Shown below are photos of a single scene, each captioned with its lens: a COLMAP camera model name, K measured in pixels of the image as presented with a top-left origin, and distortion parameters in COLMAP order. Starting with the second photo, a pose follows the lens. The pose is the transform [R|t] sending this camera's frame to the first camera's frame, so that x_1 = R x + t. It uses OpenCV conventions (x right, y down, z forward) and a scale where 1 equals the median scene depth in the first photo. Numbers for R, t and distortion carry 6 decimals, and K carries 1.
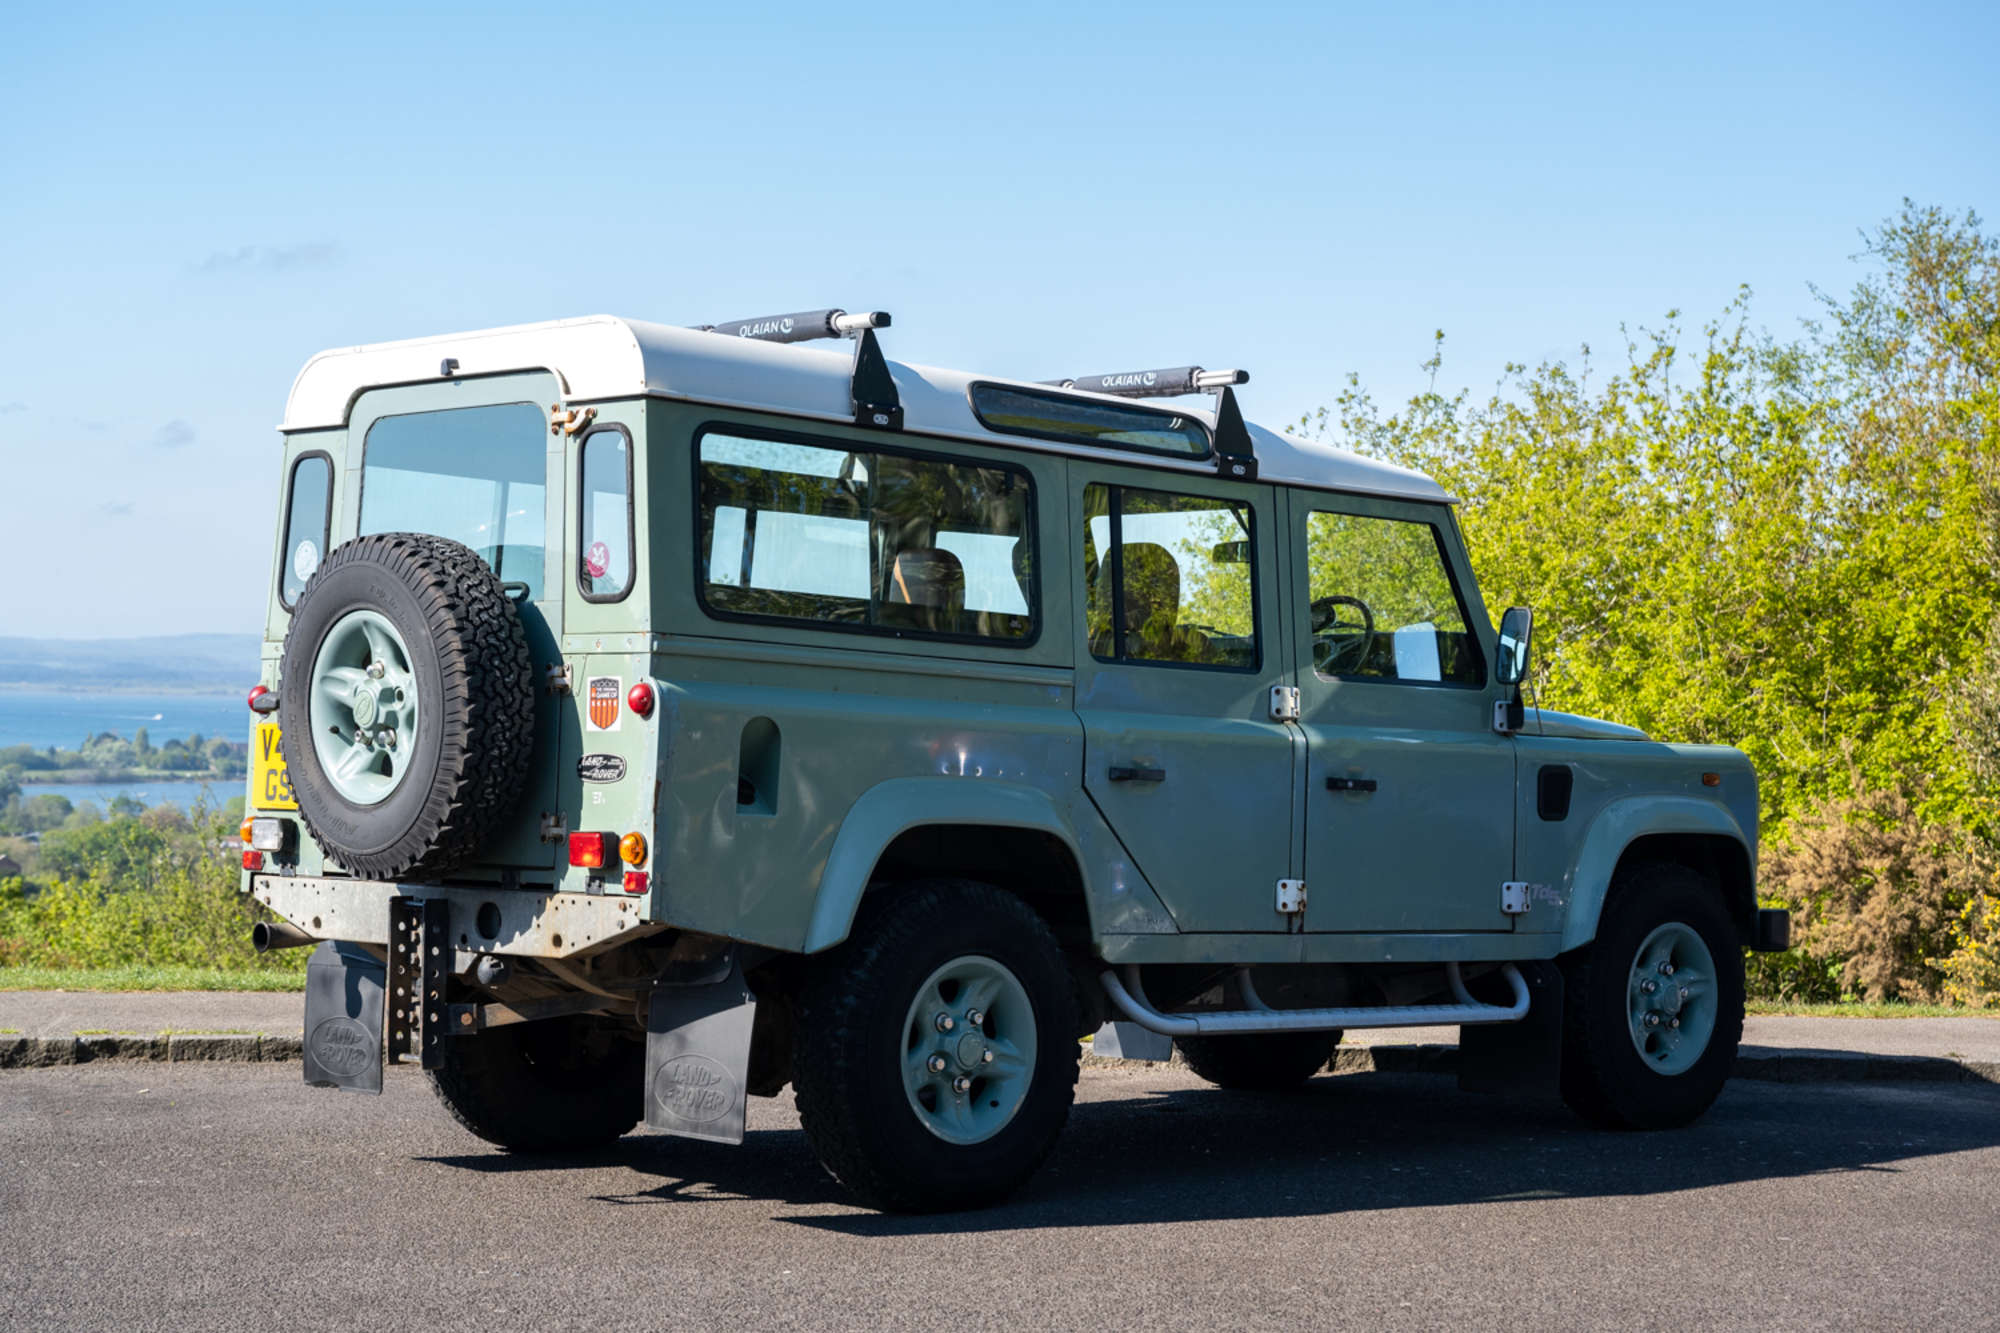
lens RADIAL K [[3542.9, 0, 1000.0], [0, 3542.9, 666.5], [0, 0, 1]] dist [-0.000517, 0.026800]
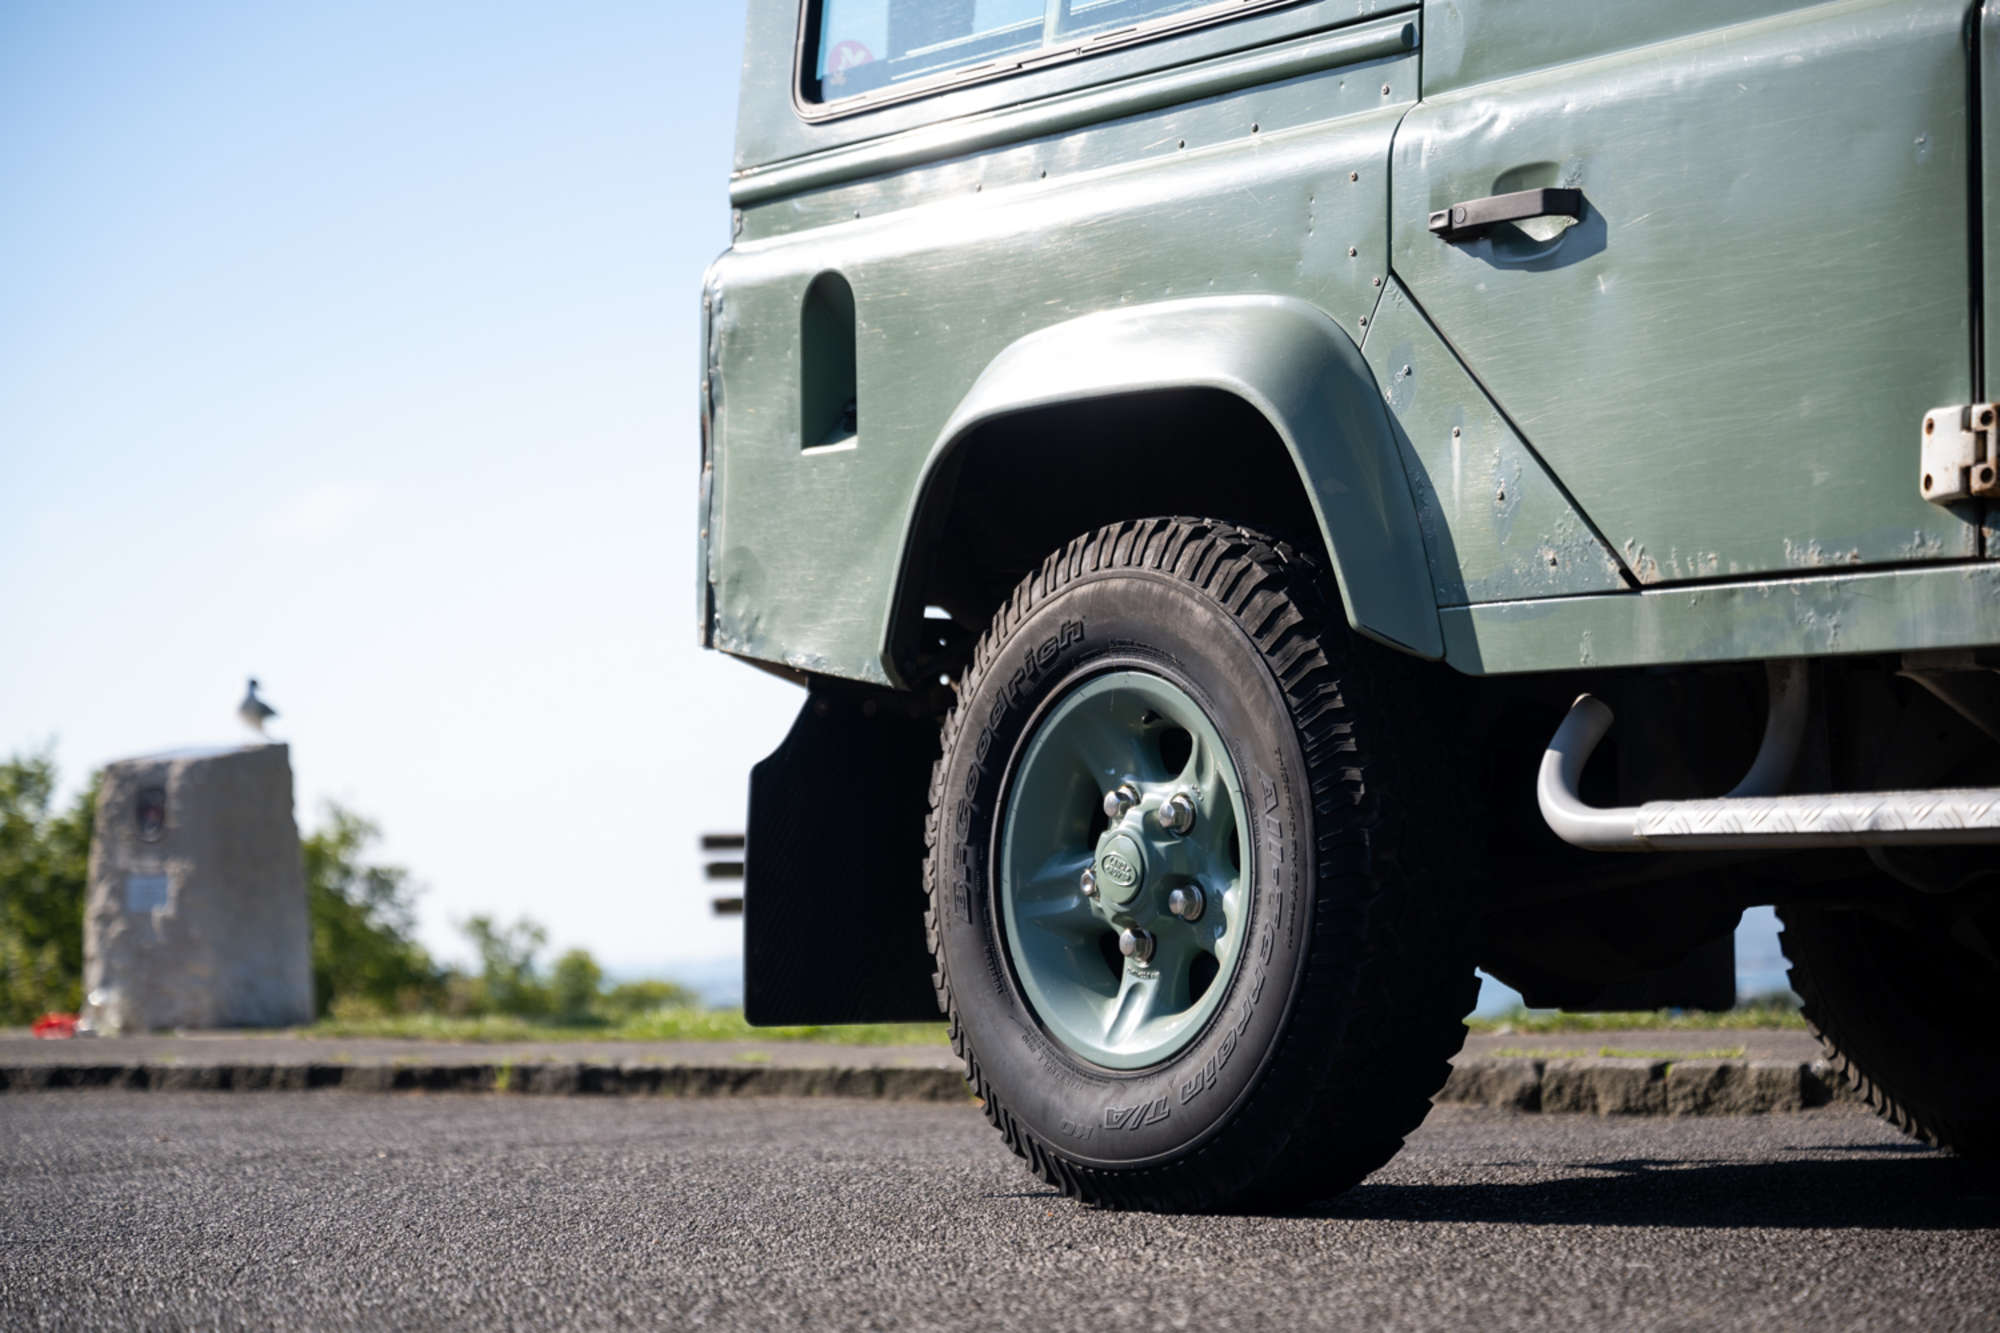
lens RADIAL K [[3921.3, 0, 1000.0], [0, 3921.3, 666.5], [0, 0, 1]] dist [-0.033029, -0.126978]
pose [[-0.126218, -0.087998, -0.988092, 0.489990], [0.038409, 0.994877, -0.093509, 0.122788], [0.991259, -0.049754, -0.122191, 0.993332]]
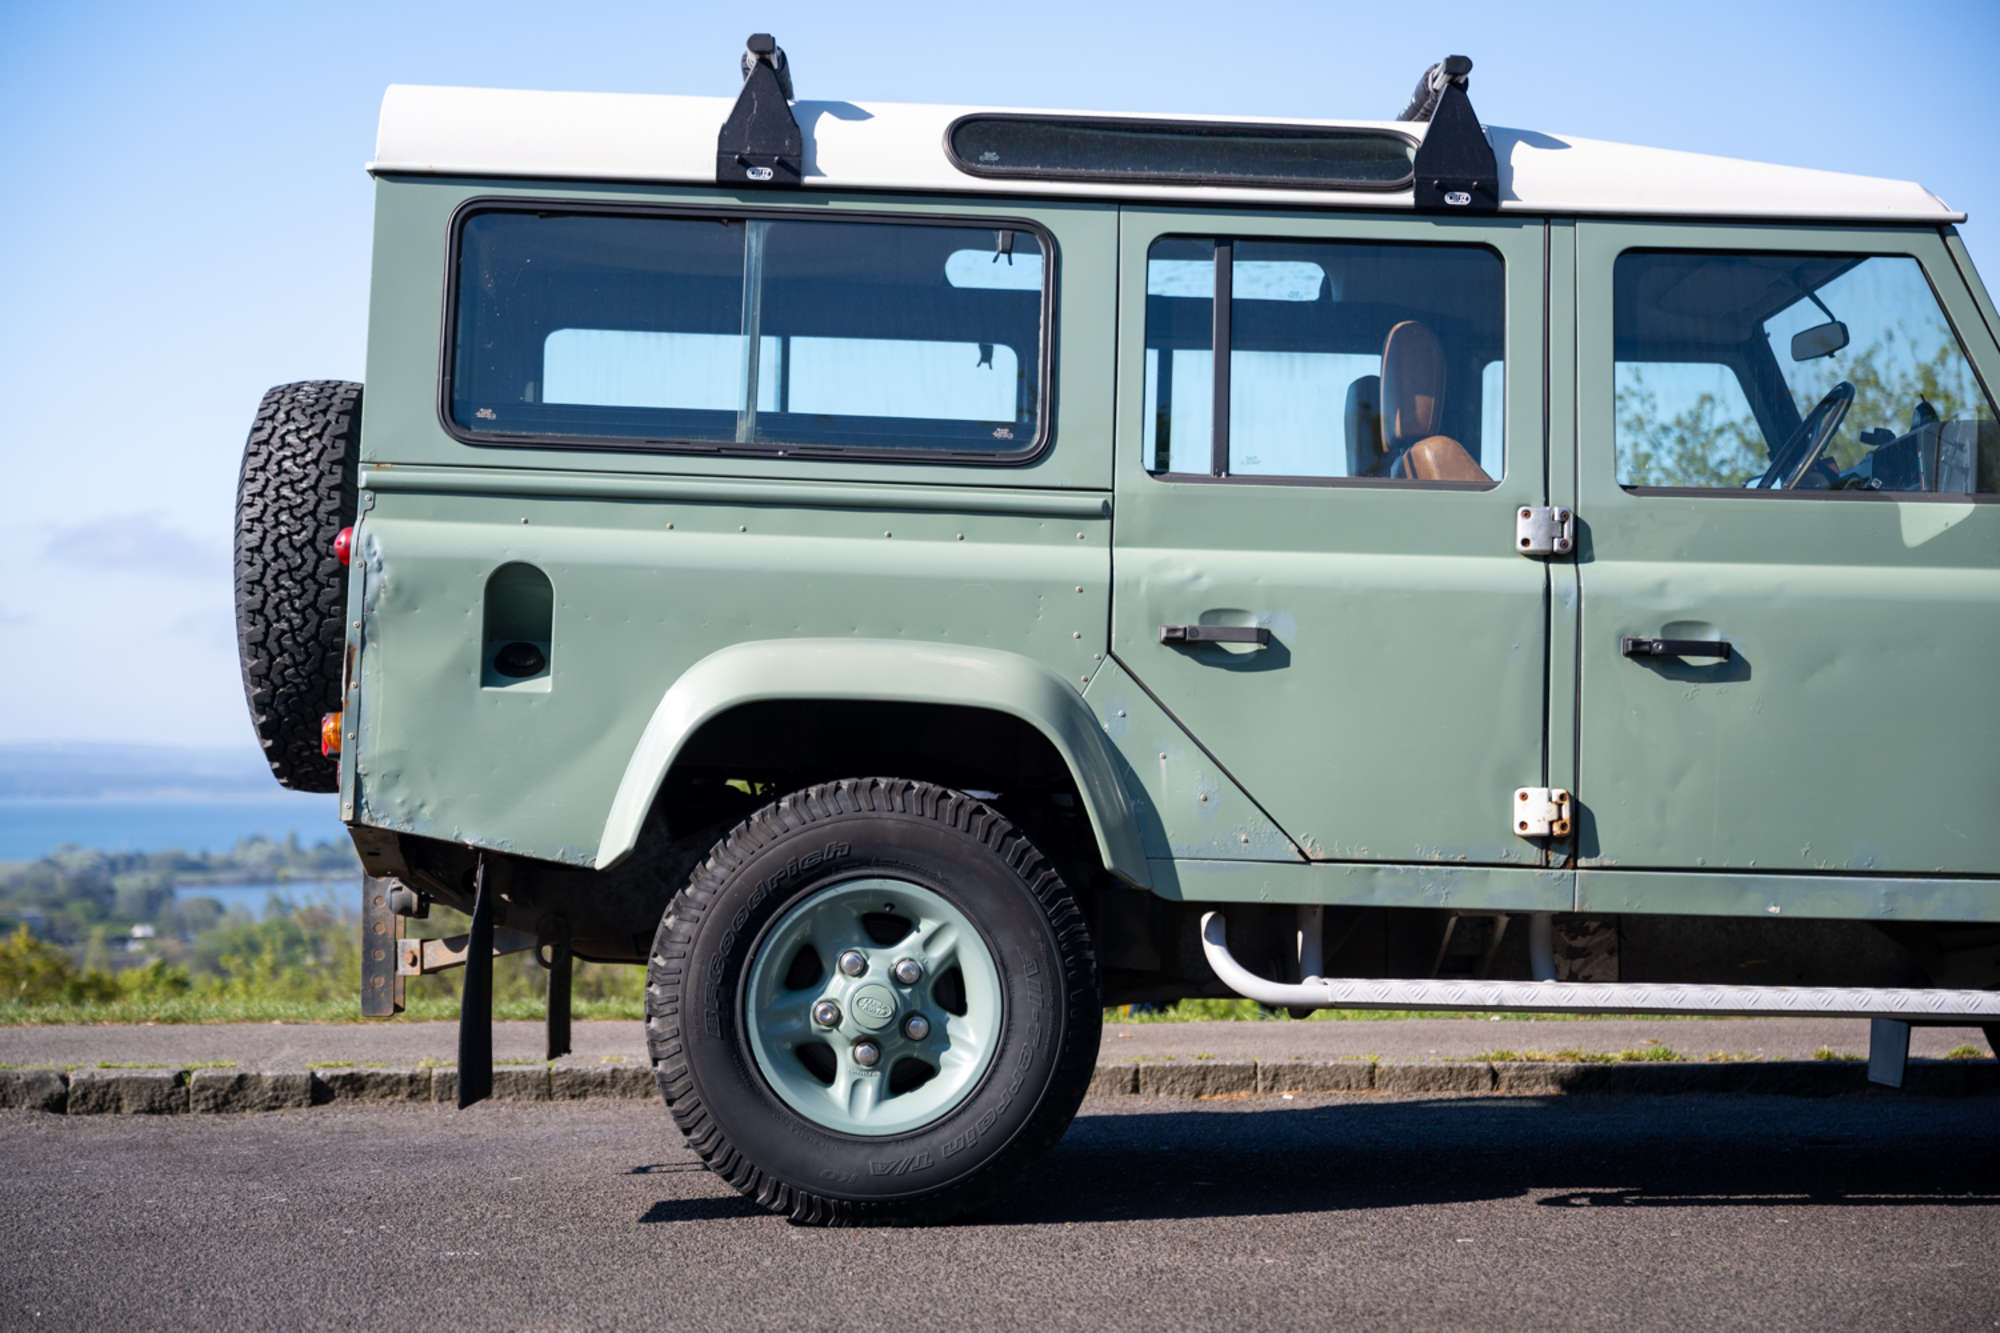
lens RADIAL K [[3468.4, 0, 1000.0], [0, 3468.4, 666.5], [0, 0, 1]] dist [-0.023448, 0.249106]
pose [[0.734438, -0.044312, -0.677228, 0.477036], [0.026247, 0.998974, -0.036901, 0.061239], [0.678168, 0.009326, 0.734847, 0.459594]]
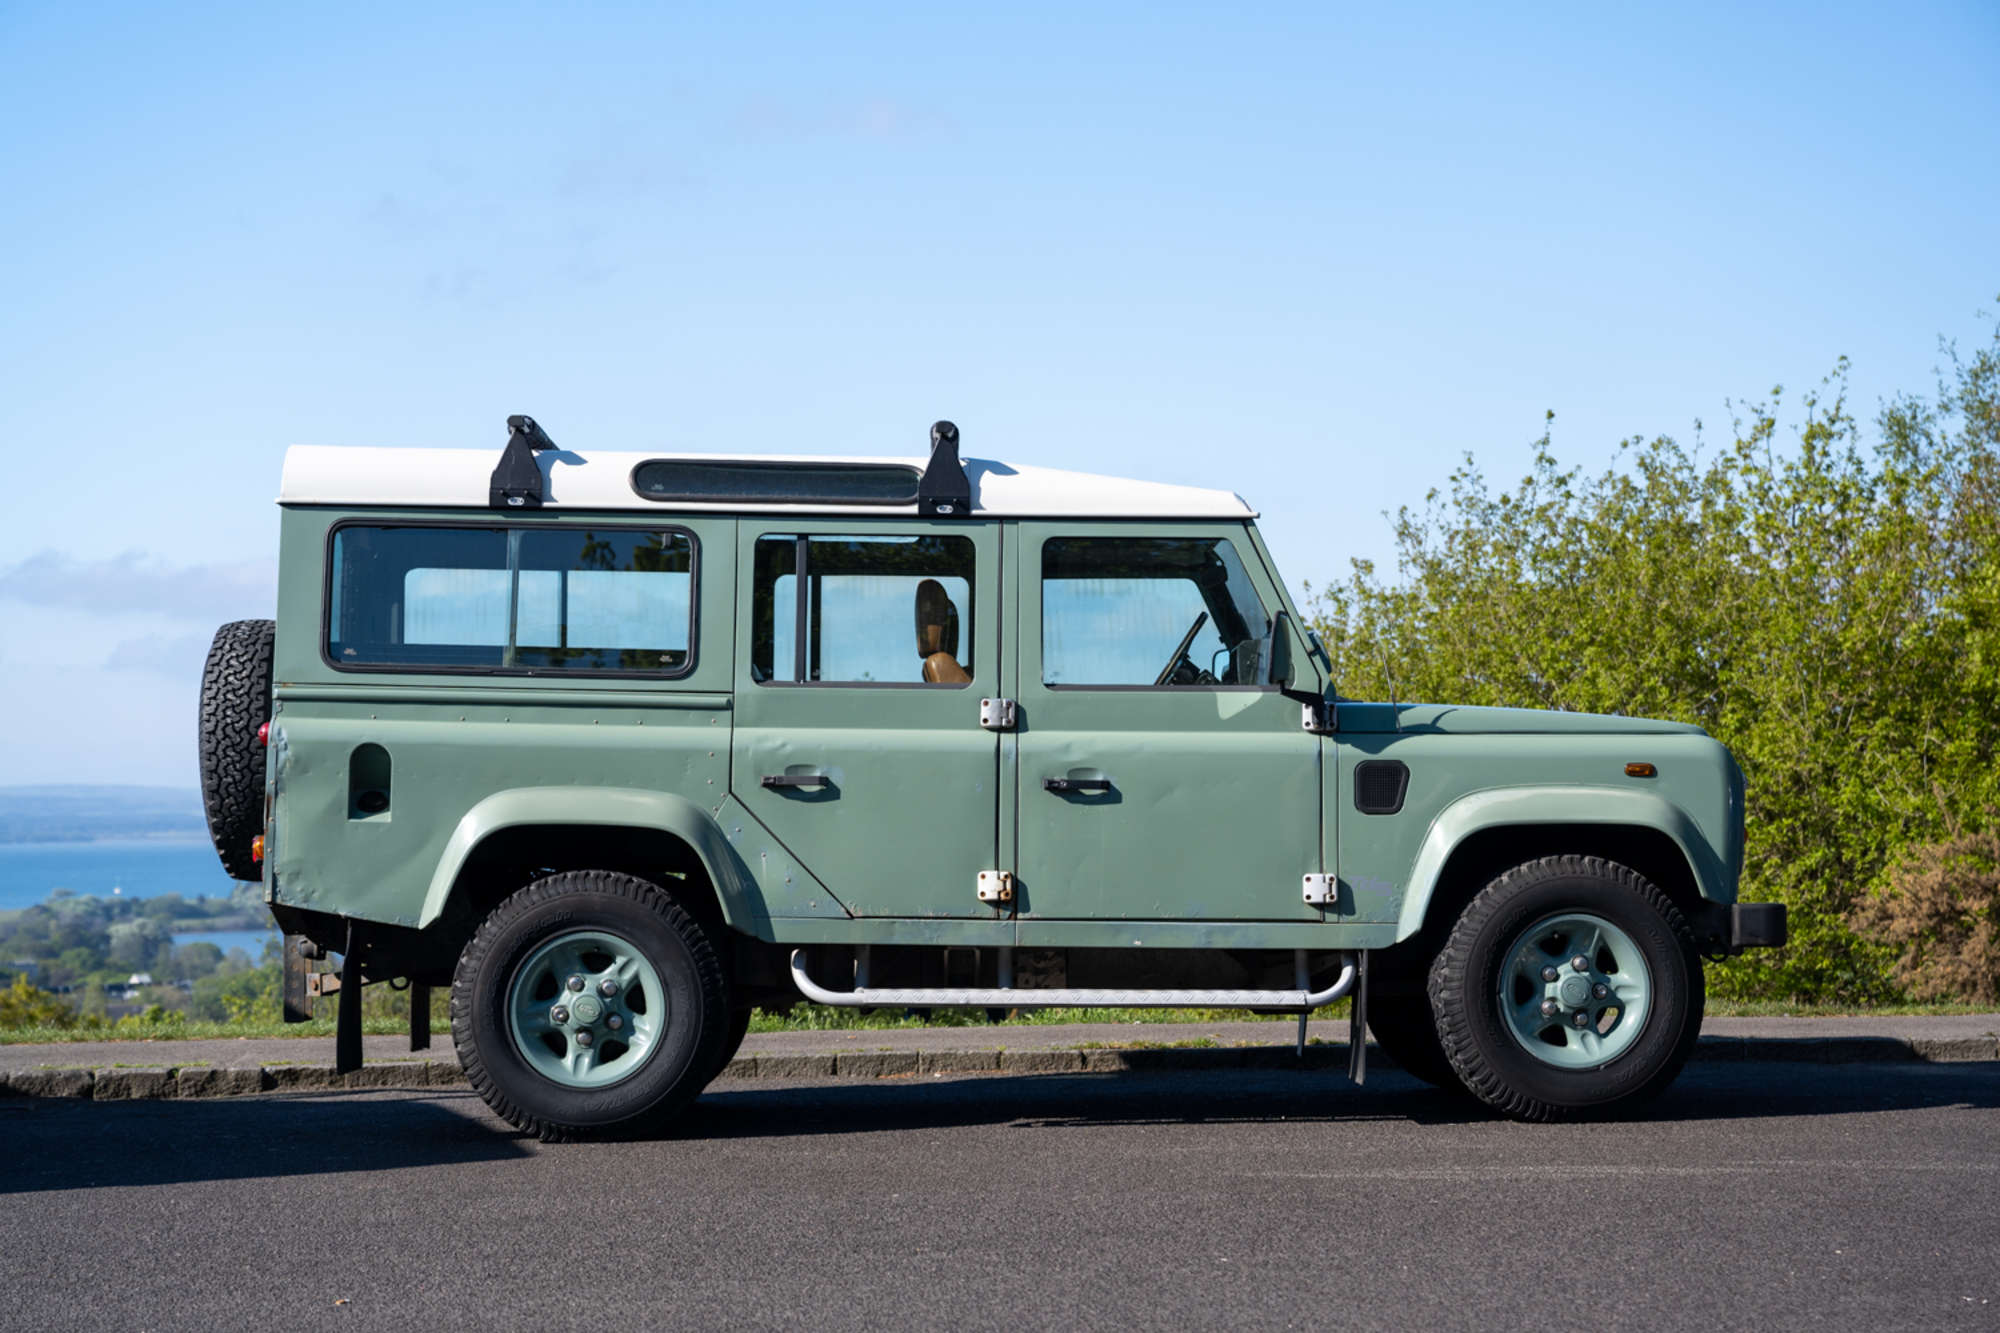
lens RADIAL K [[3549.4, 0, 1000.0], [0, 3549.4, 666.5], [0, 0, 1]] dist [-0.005383, 0.008720]
pose [[0.731280, -0.060556, -0.679383, 0.884110], [0.040880, 0.998152, -0.044967, 0.048235], [0.680851, 0.005110, 0.732404, 0.189287]]
